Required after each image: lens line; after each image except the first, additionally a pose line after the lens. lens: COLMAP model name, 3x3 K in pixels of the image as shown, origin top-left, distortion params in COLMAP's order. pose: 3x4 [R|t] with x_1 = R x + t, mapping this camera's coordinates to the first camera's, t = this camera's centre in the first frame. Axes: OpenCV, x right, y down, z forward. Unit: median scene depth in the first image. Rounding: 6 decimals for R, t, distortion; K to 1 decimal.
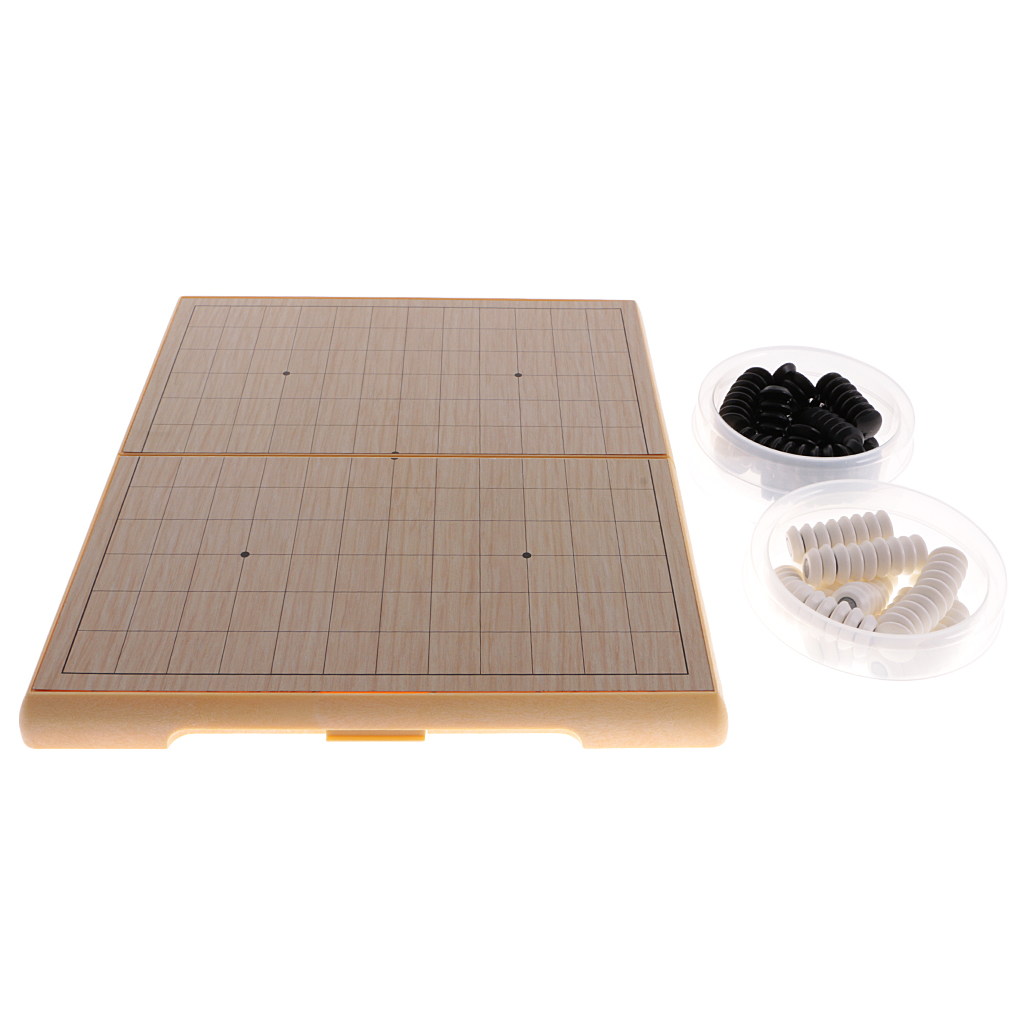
lens RADIAL K [[1237.2, 0, 512.0], [0, 1237.2, 512.0], [0, 0, 1]] dist [-0.084554, 0.021716]
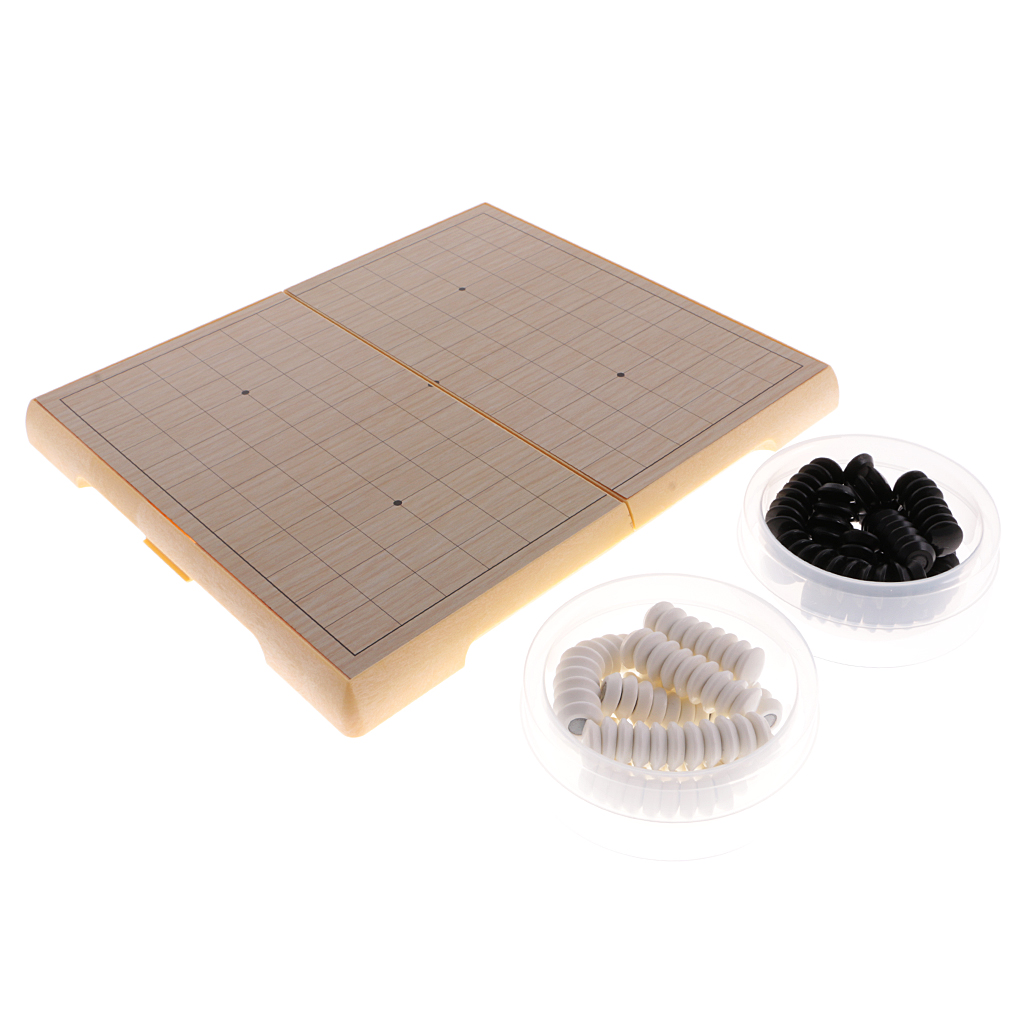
lens RADIAL K [[1237.2, 0, 512.0], [0, 1237.2, 512.0], [0, 0, 1]] dist [-0.084554, 0.021716]
pose [[0.664432, 0.454738, -0.593079, 0.685393], [-0.436652, 0.880248, 0.185738, -0.190324], [0.606519, 0.135559, 0.783428, 0.242428]]
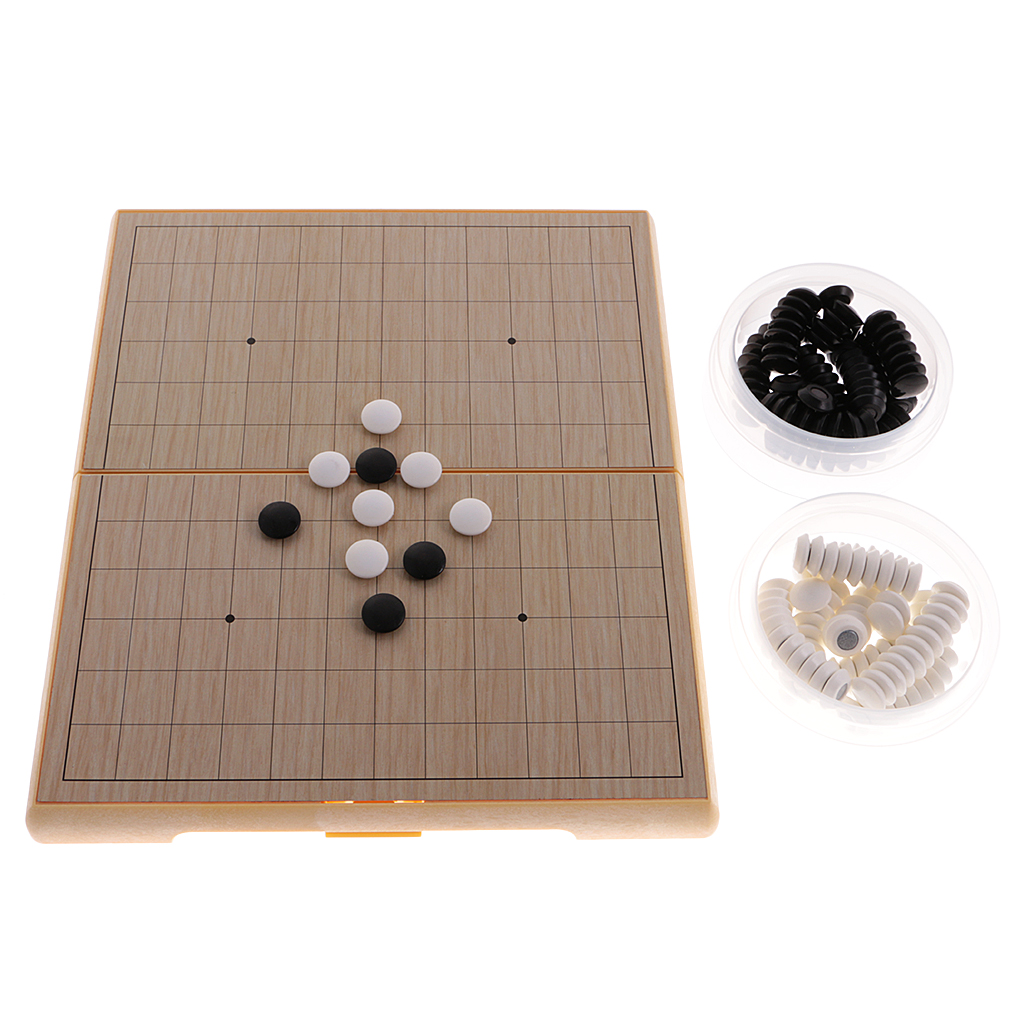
lens RADIAL K [[1535.3, 0, 457.0], [0, 1535.3, 512.7], [0, 0, 1]] dist [-0.091998, 0.075613]
pose [[0.999949, 0.009110, -0.004250, -0.034170], [-0.007166, 0.942516, 0.334084, -0.433908], [0.007049, -0.334037, 0.942534, -0.096015]]
